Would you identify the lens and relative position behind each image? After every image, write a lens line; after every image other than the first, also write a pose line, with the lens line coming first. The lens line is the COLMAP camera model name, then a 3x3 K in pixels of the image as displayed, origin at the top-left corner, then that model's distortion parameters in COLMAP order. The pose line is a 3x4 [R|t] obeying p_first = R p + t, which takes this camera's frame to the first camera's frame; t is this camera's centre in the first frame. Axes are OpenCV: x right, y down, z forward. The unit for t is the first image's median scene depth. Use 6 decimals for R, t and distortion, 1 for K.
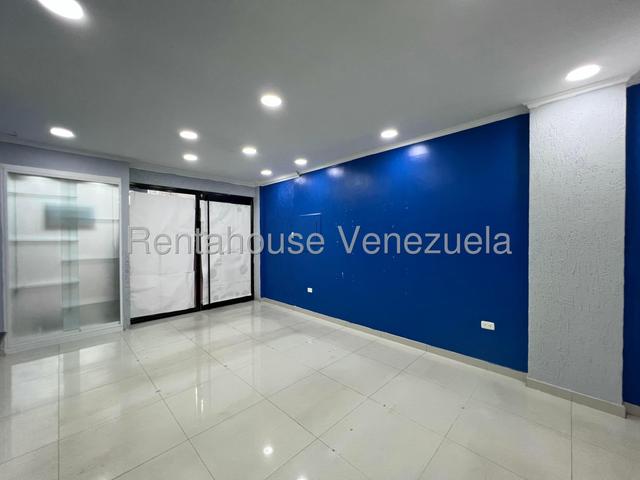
lens RADIAL K [[257.1, 0, 318.9], [0, 257.1, 240.3], [0, 0, 1]] dist [-0.001798, -0.000149]
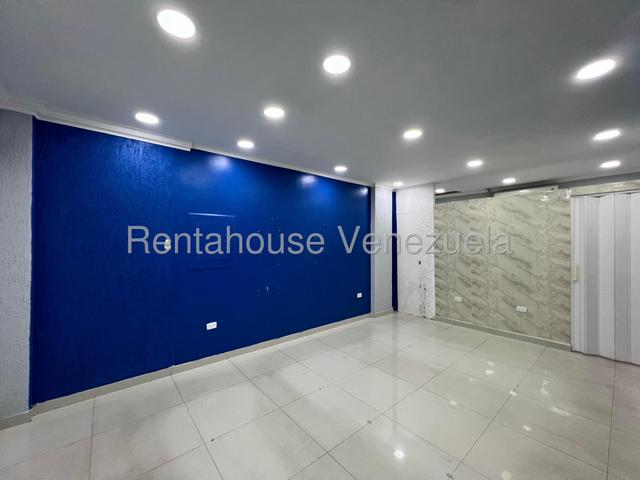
lens RADIAL K [[257.1, 0, 318.9], [0, 257.1, 240.3], [0, 0, 1]] dist [-0.001798, -0.000149]
pose [[0.100841, 0.022010, 0.994659, -0.950606], [0.025637, 0.999366, -0.024713, -0.011311], [-0.994572, 0.027992, 0.100213, 0.891996]]
